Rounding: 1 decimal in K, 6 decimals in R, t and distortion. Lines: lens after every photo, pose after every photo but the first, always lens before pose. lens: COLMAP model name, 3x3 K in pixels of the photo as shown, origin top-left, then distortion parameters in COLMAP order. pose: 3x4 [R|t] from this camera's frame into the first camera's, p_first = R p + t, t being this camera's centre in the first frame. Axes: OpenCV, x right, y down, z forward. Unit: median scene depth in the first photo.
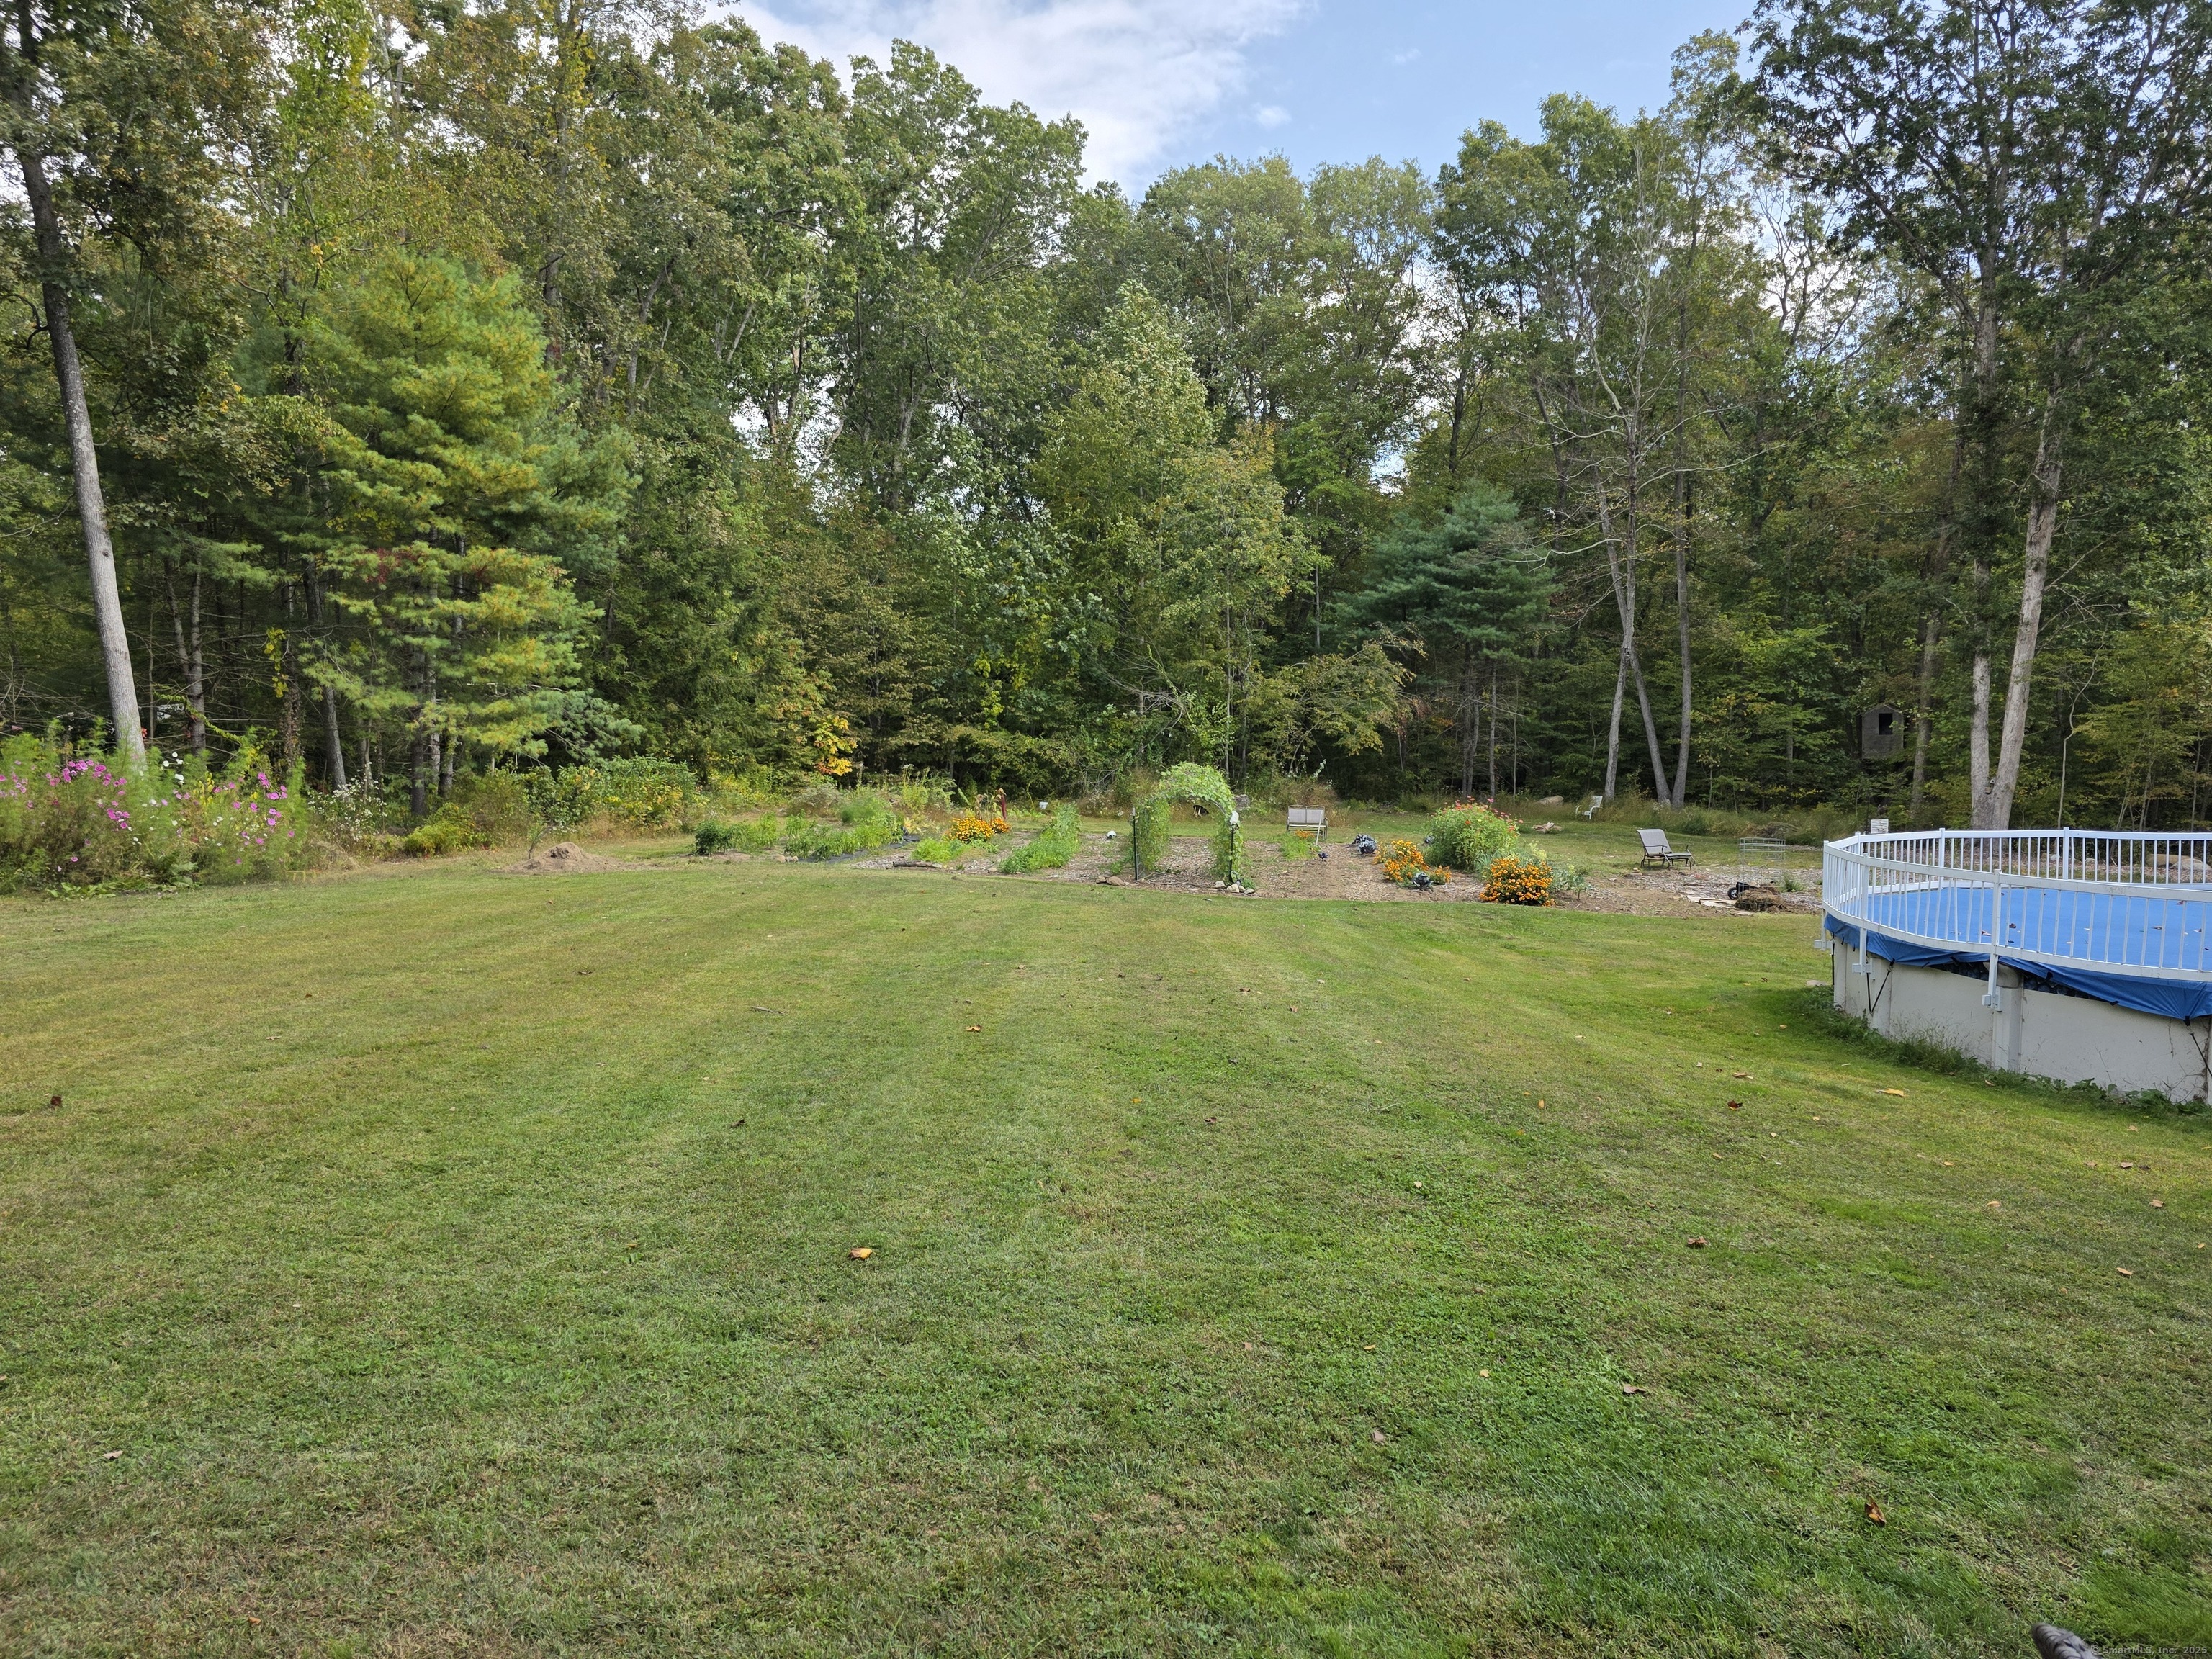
lens RADIAL K [[1485.8, 0, 1165.4], [0, 1485.8, 834.5], [0, 0, 1]] dist [0.005166, -0.001461]
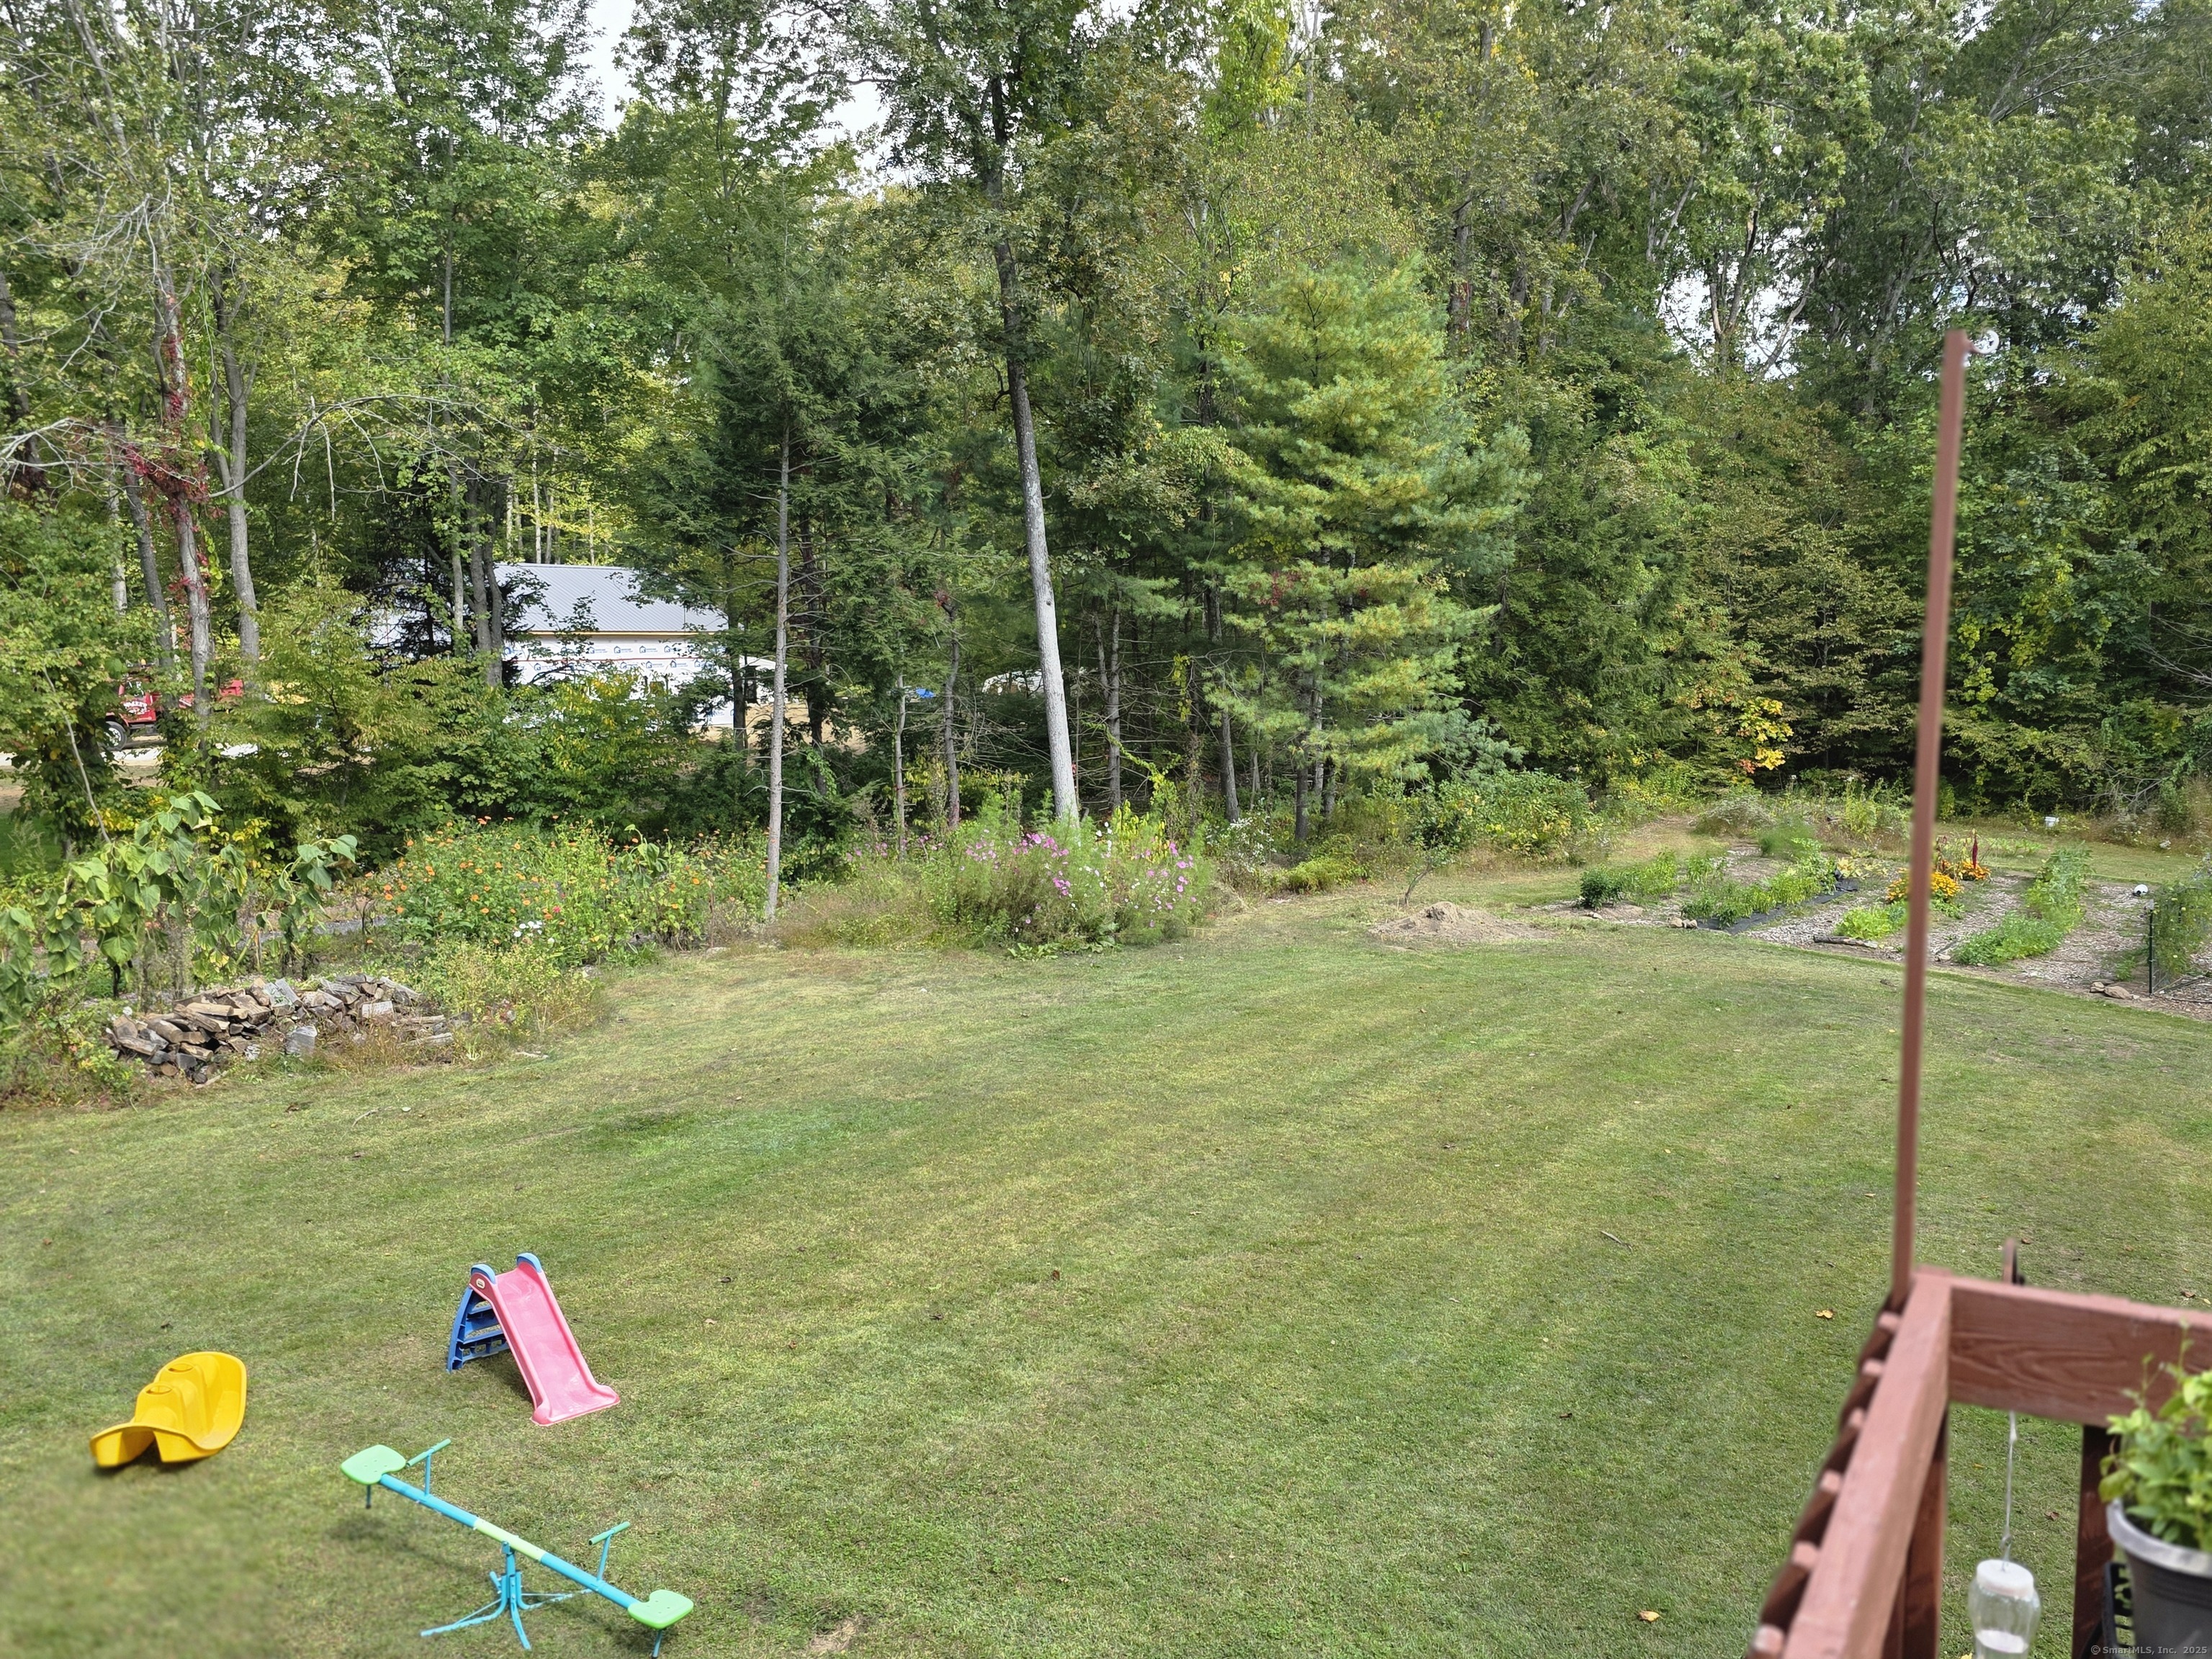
lens RADIAL K [[1876.5, 0, 1116.7], [0, 1876.5, 792.2], [0, 0, 1]] dist [0.100929, -0.106225]
pose [[0.846763, 0.040873, -0.530398, 0.047476], [-0.025372, 0.999012, 0.036479, -0.091571], [0.531366, -0.017432, 0.846963, -0.109233]]
